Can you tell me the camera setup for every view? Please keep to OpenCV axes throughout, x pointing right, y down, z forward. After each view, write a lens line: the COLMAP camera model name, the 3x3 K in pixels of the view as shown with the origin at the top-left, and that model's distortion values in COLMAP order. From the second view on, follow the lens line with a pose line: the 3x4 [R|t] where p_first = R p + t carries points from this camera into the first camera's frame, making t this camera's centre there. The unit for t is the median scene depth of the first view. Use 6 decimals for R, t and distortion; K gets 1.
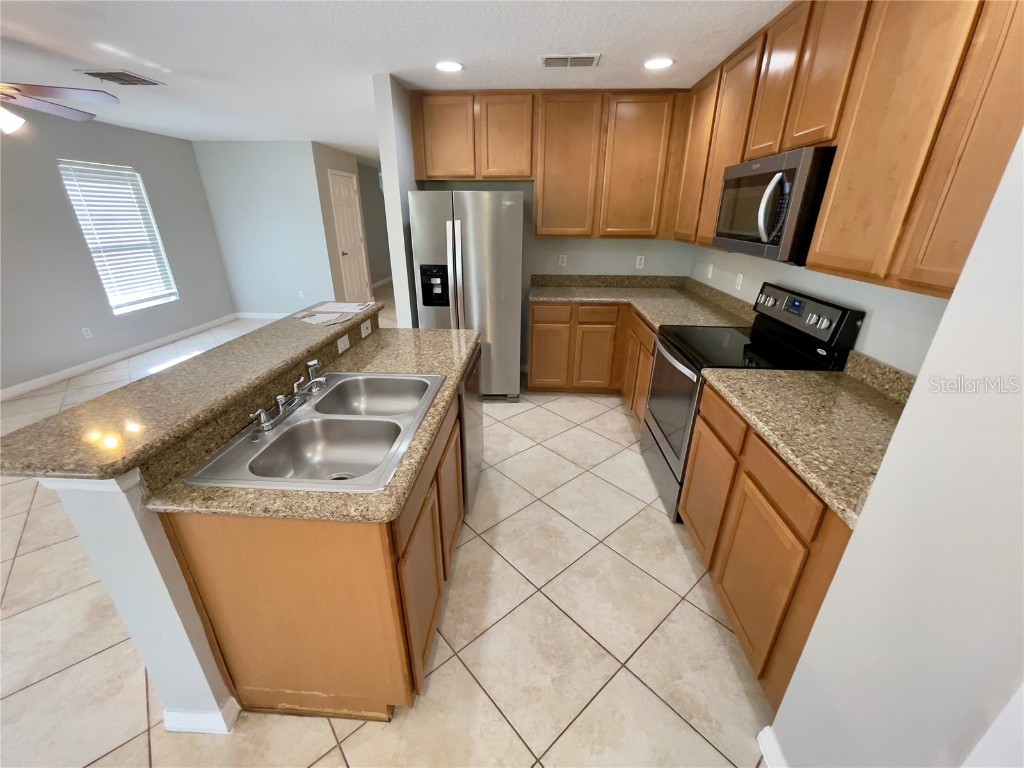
lens RADIAL K [[411.1, 0, 507.4], [0, 411.1, 387.3], [0, 0, 1]] dist [0.000957, 0.000182]
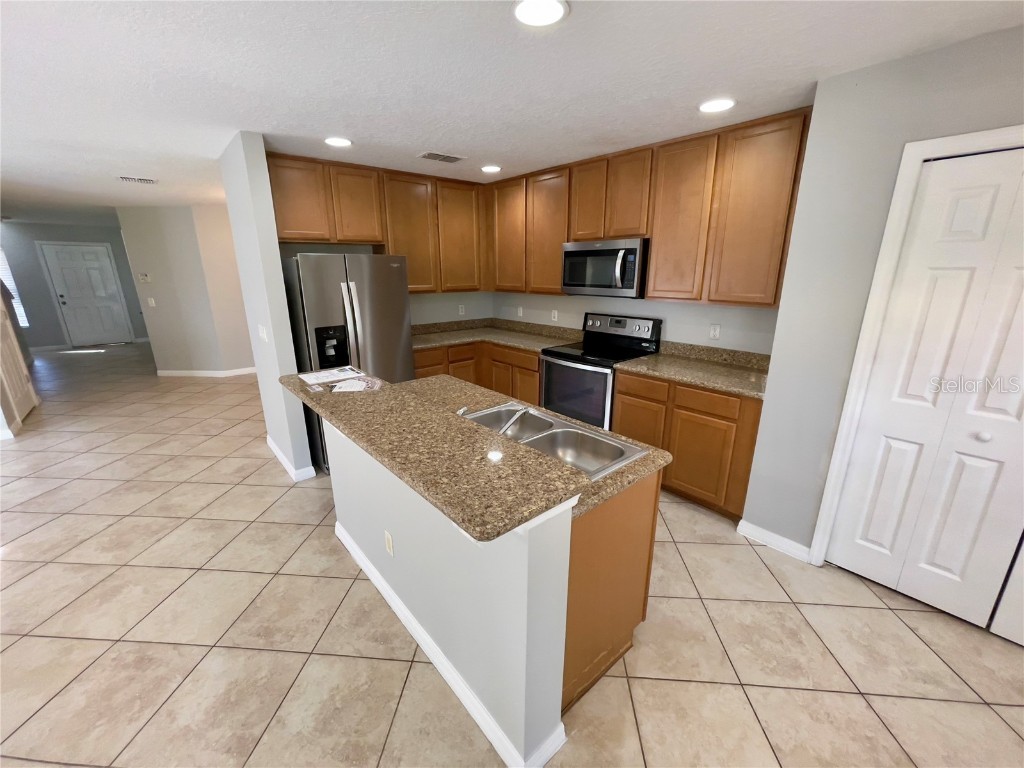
lens RADIAL K [[415.1, 0, 507.7], [0, 415.1, 387.9], [0, 0, 1]] dist [-0.019441, 0.012729]
pose [[0.714823, -0.203913, 0.668915, -0.629757], [0.281521, 0.959519, -0.008340, -0.040799], [-0.640136, 0.194275, 0.743292, 0.053583]]
